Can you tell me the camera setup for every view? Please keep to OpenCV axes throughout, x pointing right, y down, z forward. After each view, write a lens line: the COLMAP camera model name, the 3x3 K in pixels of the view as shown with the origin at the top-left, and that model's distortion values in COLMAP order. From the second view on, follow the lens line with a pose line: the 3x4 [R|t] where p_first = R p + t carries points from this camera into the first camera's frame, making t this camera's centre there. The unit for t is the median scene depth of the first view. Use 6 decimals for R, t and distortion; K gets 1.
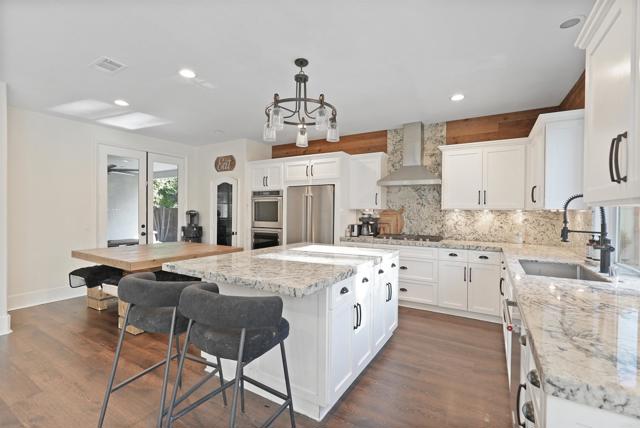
lens RADIAL K [[287.6, 0, 319.8], [0, 287.6, 212.8], [0, 0, 1]] dist [-0.010091, 0.007001]
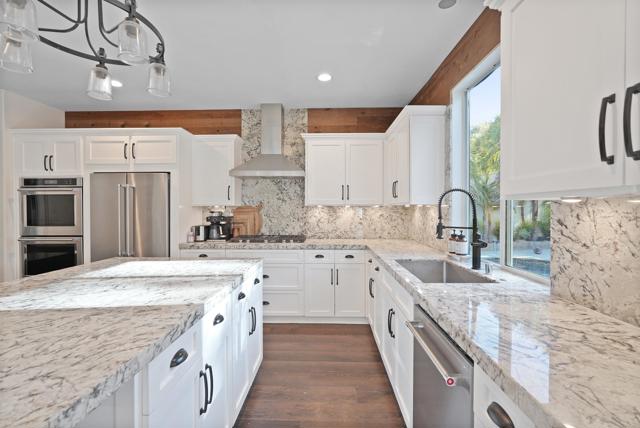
lens RADIAL K [[288.1, 0, 318.7], [0, 288.1, 211.6], [0, 0, 1]] dist [-0.005480, 0.000867]
pose [[0.874081, -0.015554, 0.485532, 0.030788], [0.012485, 0.999876, 0.009554, -0.001140], [-0.485620, -0.002289, 0.874167, 0.220668]]
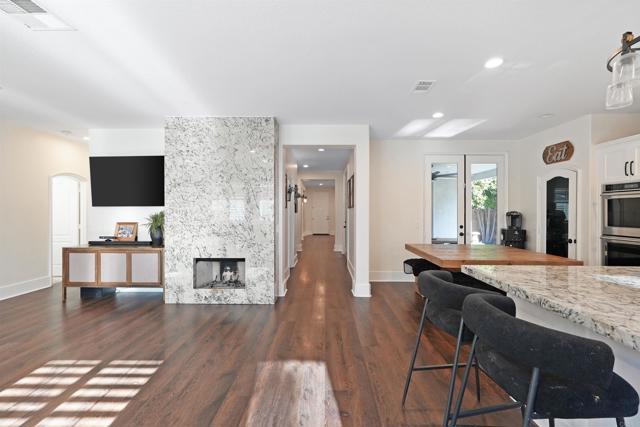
lens RADIAL K [[287.6, 0, 322.6], [0, 287.6, 211.5], [0, 0, 1]] dist [-0.010091, 0.007001]
pose [[0.508345, -0.003963, -0.861144, 0.035699], [-0.003862, 0.999969, -0.006881, -0.000293], [0.861145, 0.006824, 0.508314, 0.045434]]
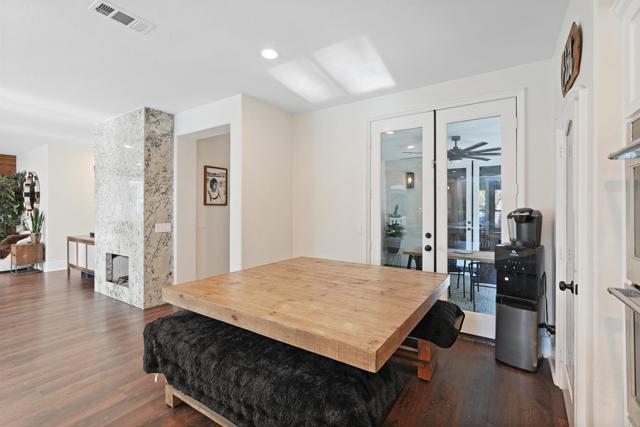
lens RADIAL K [[287.6, 0, 323.3], [0, 287.6, 209.7], [0, 0, 1]] dist [-0.010091, 0.007001]
pose [[-0.029775, -0.006641, -0.999535, -0.007498], [-0.005070, 0.999966, -0.006493, -0.003667], [0.999544, 0.004875, -0.029807, 1.069036]]
